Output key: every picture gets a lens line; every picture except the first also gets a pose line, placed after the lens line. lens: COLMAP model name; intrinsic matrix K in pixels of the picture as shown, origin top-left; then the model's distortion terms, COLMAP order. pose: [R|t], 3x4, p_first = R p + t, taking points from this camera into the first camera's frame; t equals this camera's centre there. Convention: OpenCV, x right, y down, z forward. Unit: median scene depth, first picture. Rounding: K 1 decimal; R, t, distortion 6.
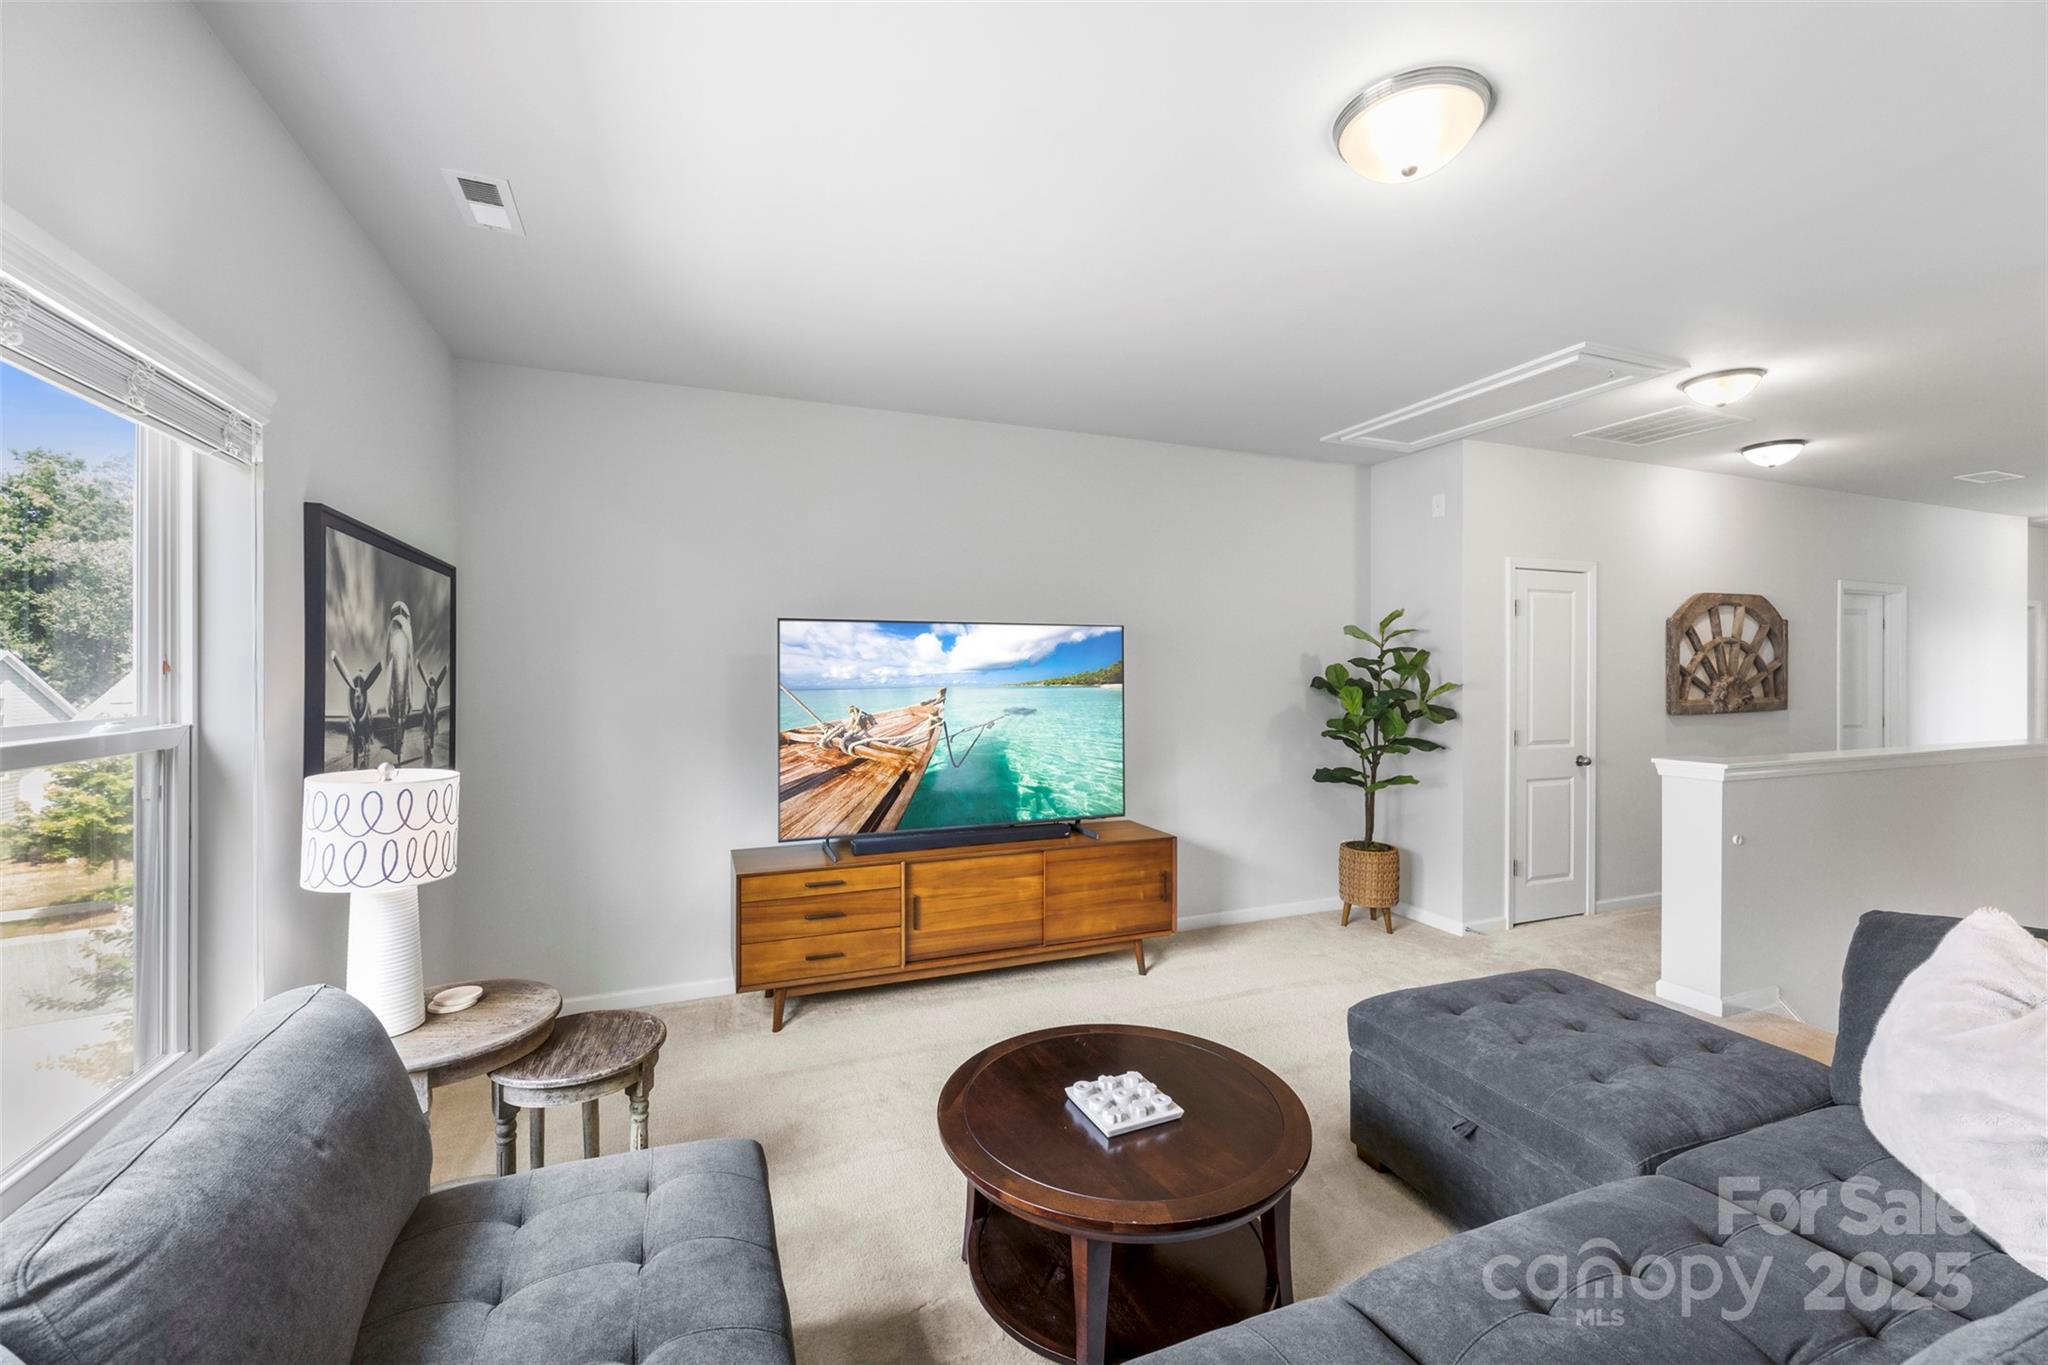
lens RADIAL K [[841.0, 0, 1017.8], [0, 841.0, 667.1], [0, 0, 1]] dist [-0.005383, -0.000218]
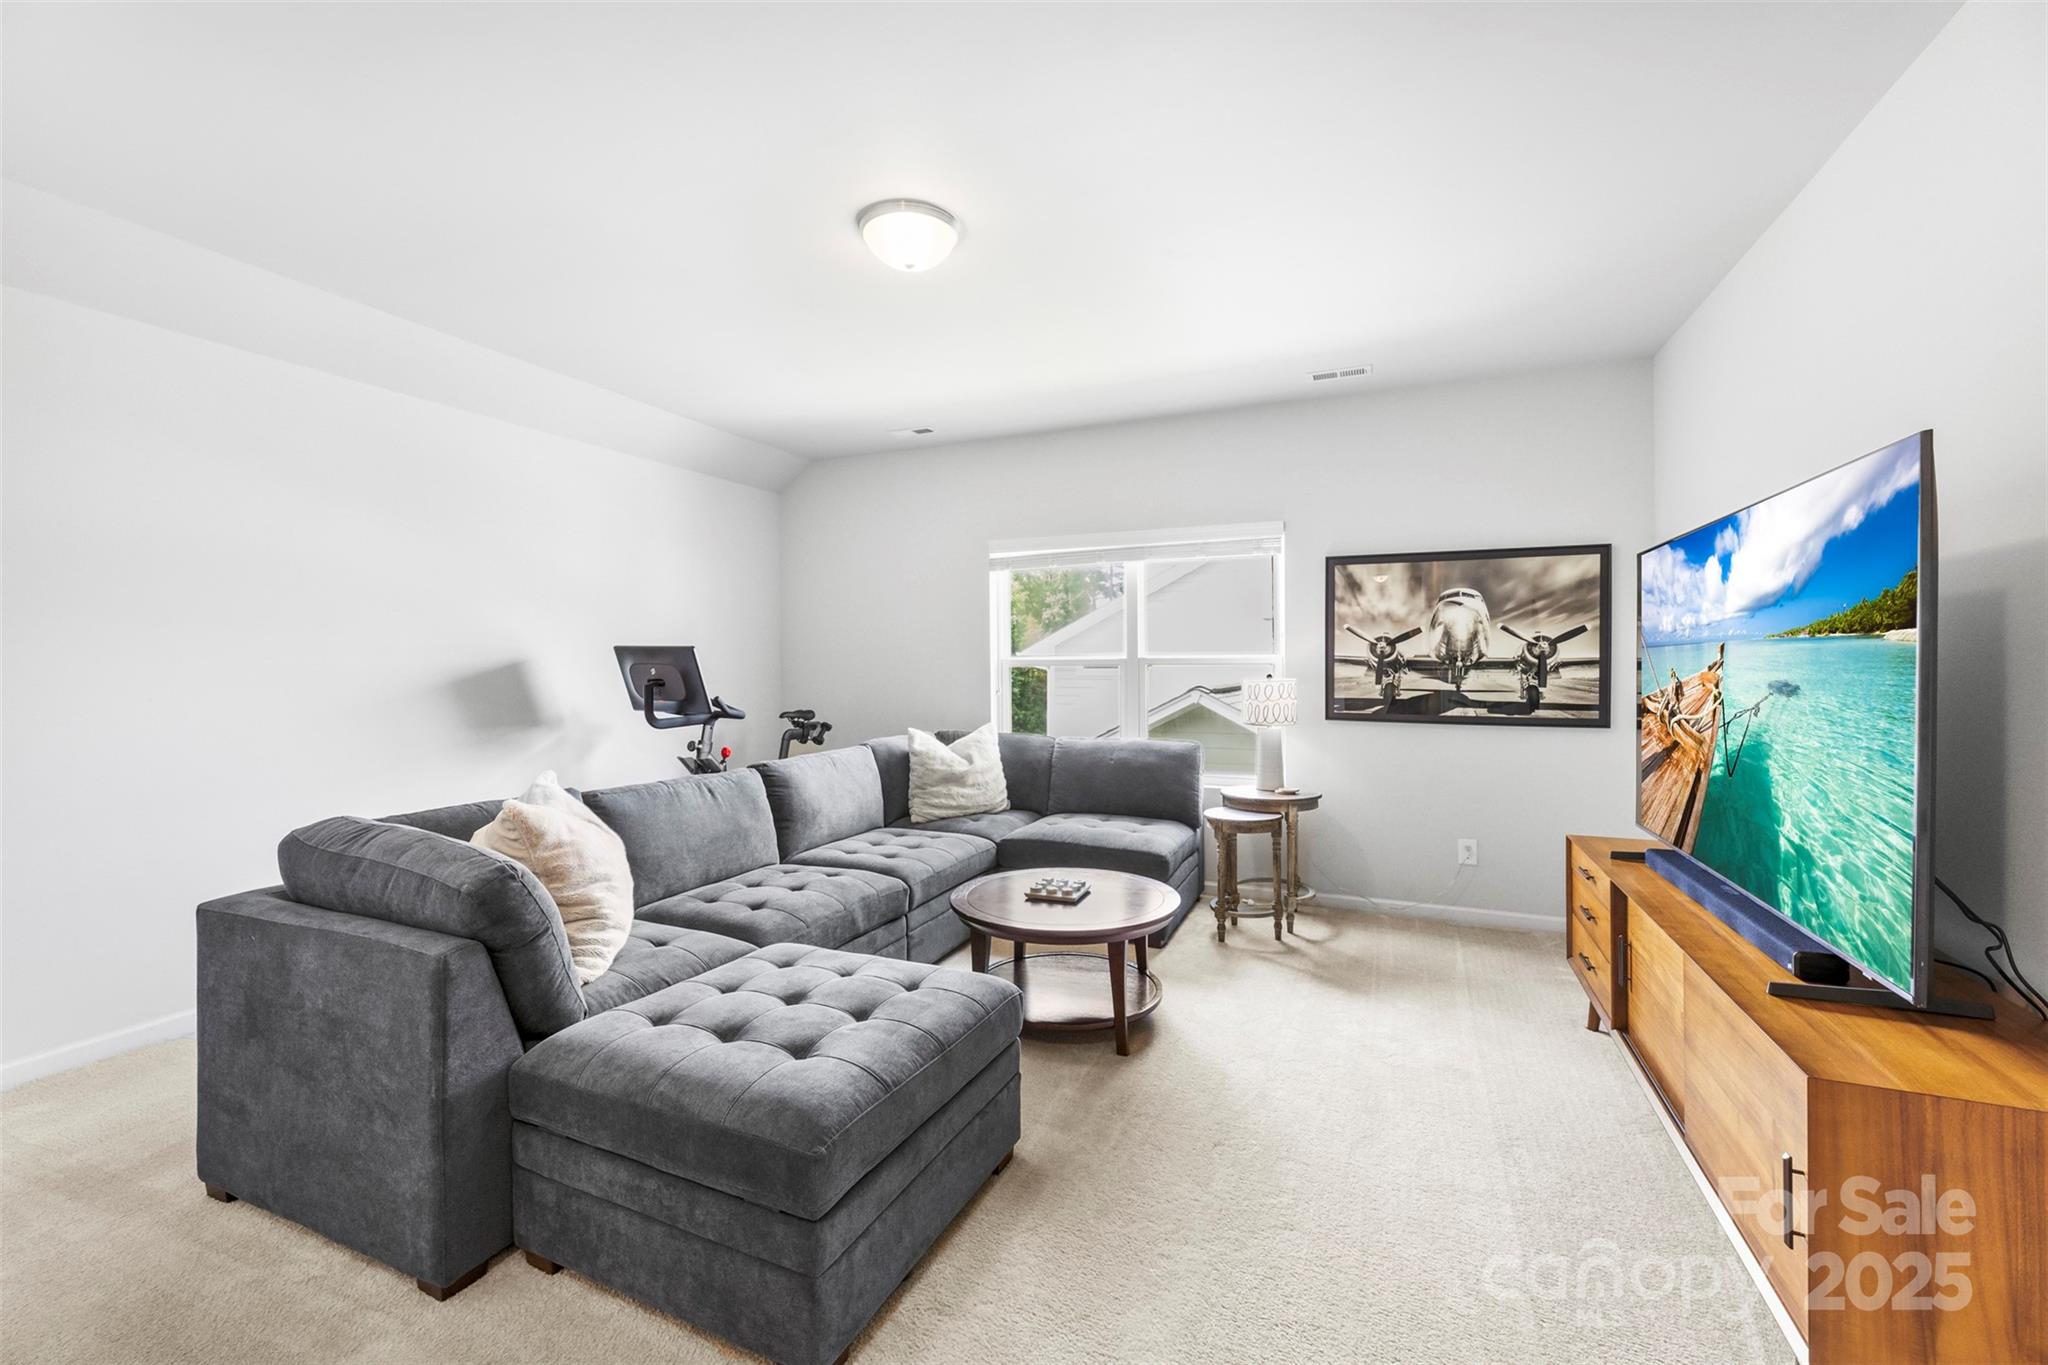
lens RADIAL K [[841.0, 0, 1013.8], [0, 841.0, 668.3], [0, 0, 1]] dist [-0.005383, -0.000218]
pose [[-0.689813, 0.007600, -0.723948, 0.687969], [-0.000933, 0.999935, 0.011387, 0.035400], [0.723987, 0.008530, -0.689761, 1.012492]]
